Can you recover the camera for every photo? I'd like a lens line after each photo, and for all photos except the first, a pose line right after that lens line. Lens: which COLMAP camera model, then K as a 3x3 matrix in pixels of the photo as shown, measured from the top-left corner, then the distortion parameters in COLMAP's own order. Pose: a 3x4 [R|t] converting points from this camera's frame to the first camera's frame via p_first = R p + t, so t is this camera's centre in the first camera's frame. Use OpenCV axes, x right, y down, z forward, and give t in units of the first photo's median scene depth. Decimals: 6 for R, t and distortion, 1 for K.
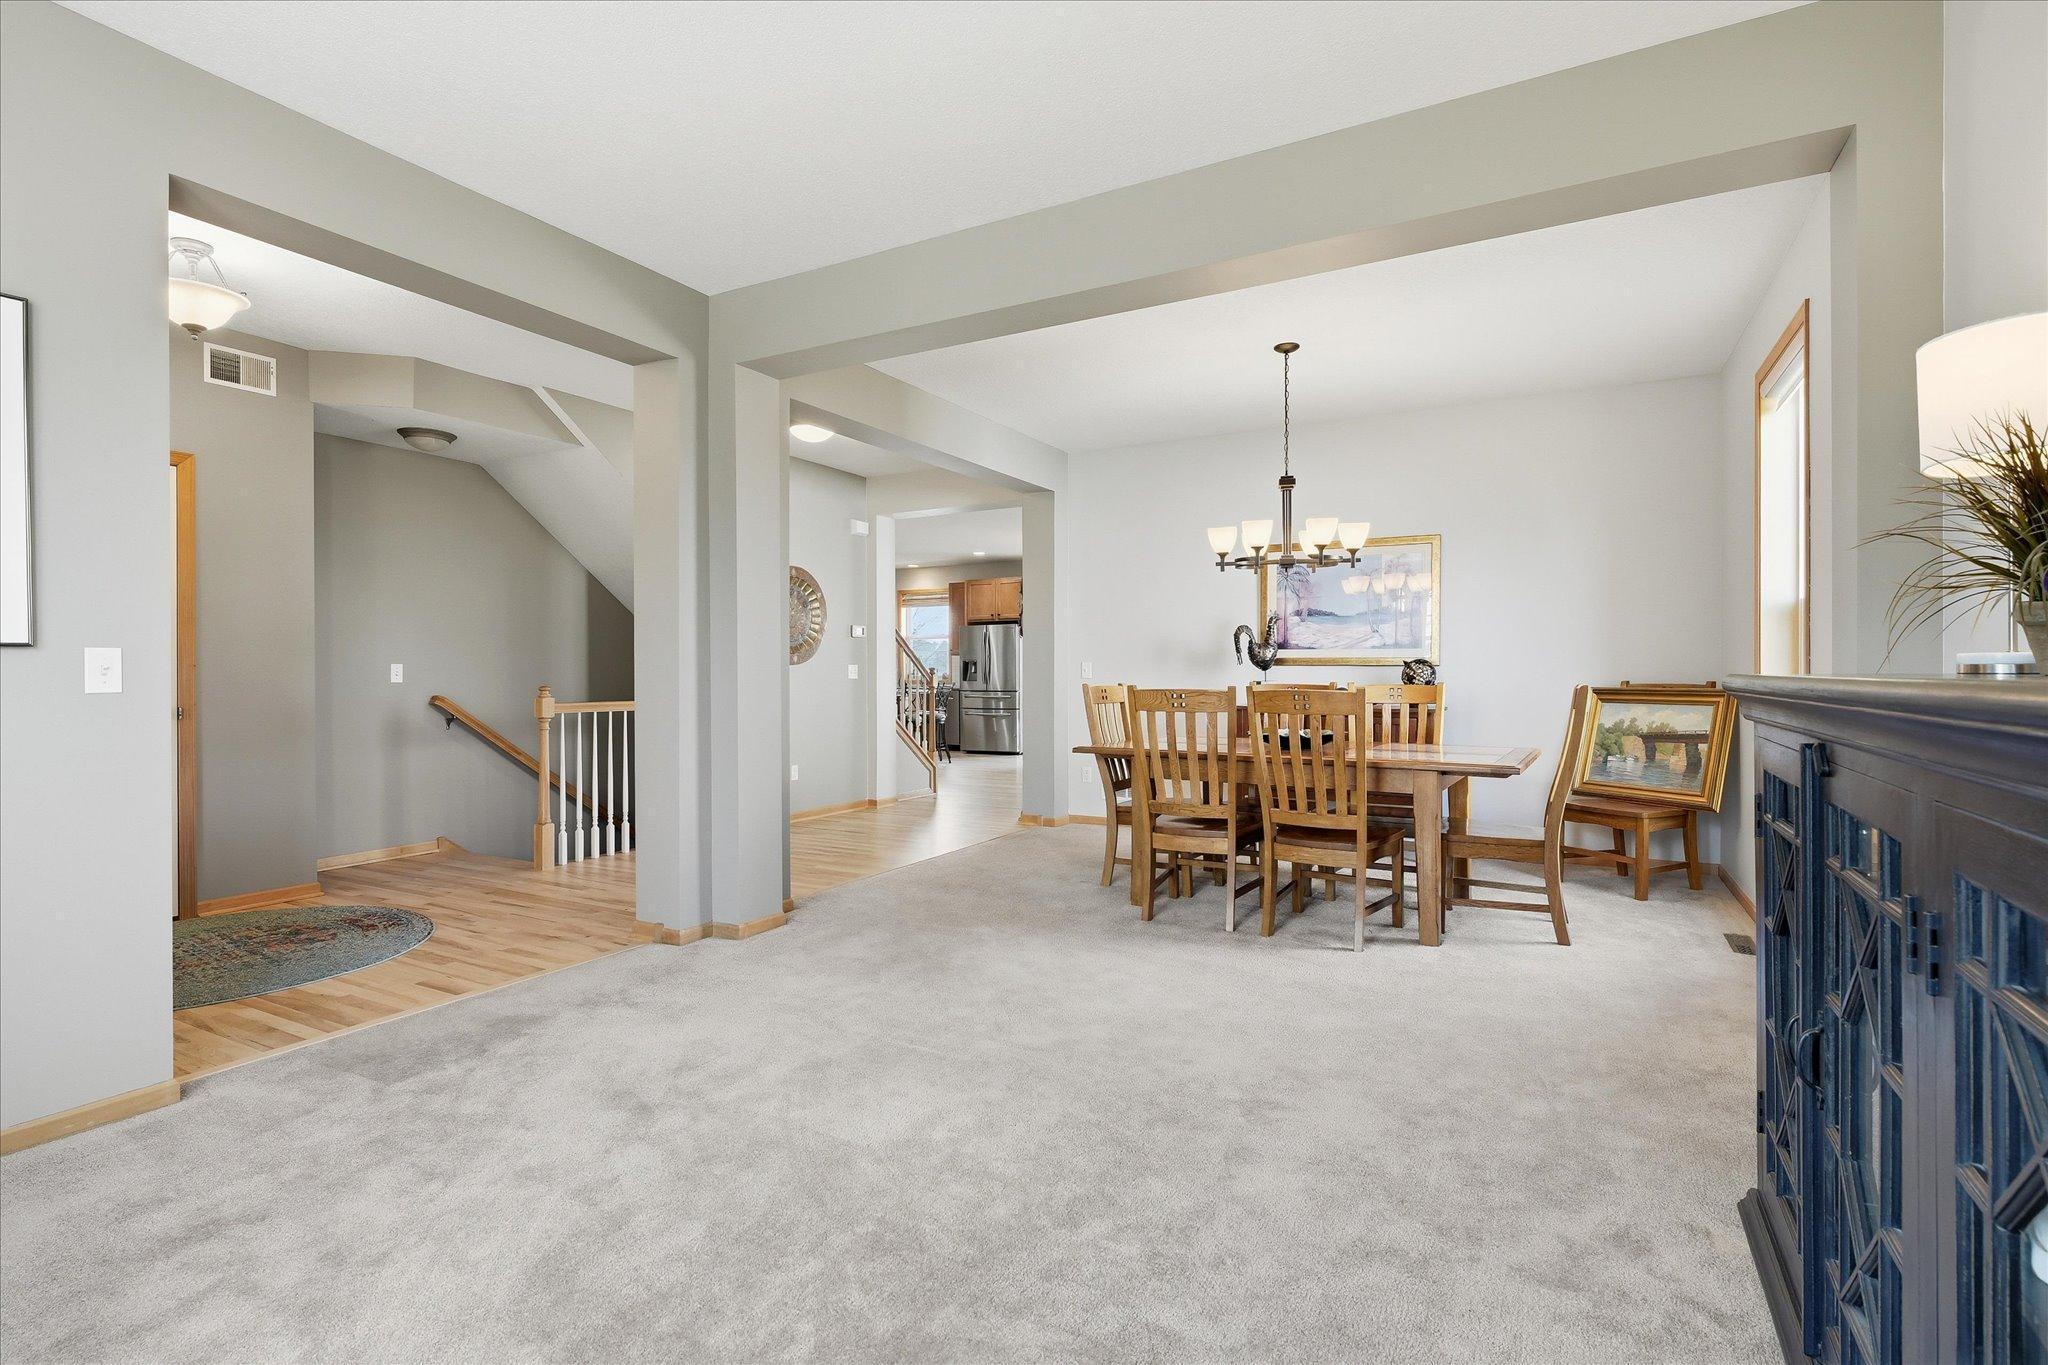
lens RADIAL K [[966.9, 0, 1015.2], [0, 966.9, 660.1], [0, 0, 1]] dist [0.000349, -0.000090]
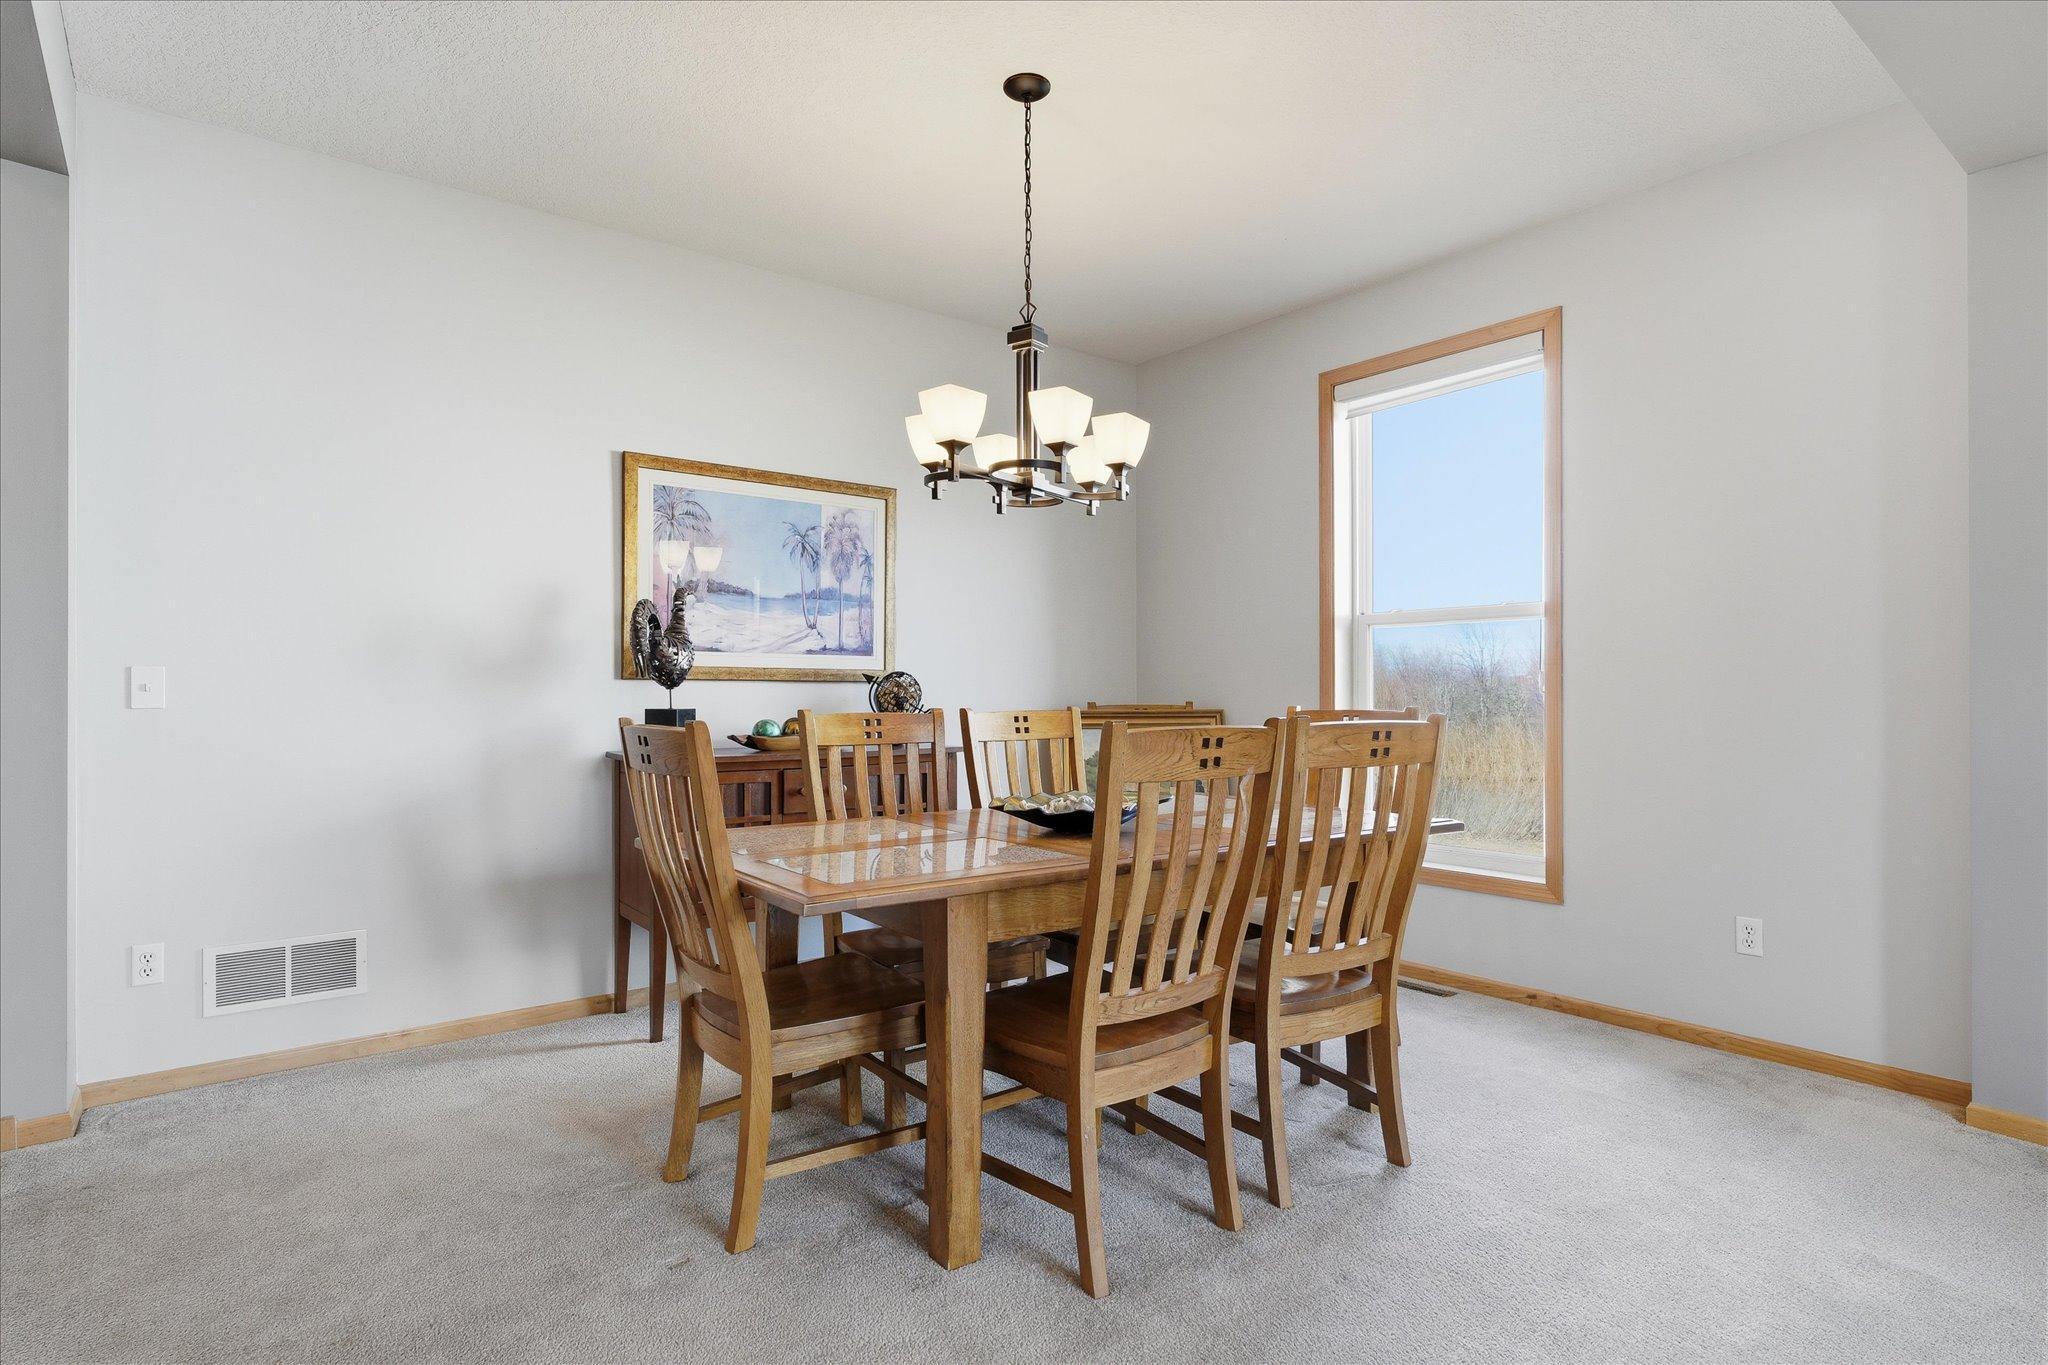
lens RADIAL K [[1077.9, 0, 1027.0], [0, 1077.9, 685.9], [0, 0, 1]] dist [-0.002818, 0.000379]
pose [[0.380207, 0.009809, 0.924850, -0.213618], [-0.009267, 0.999934, -0.006796, 0.011771], [-0.924855, -0.005986, 0.380273, 0.616459]]
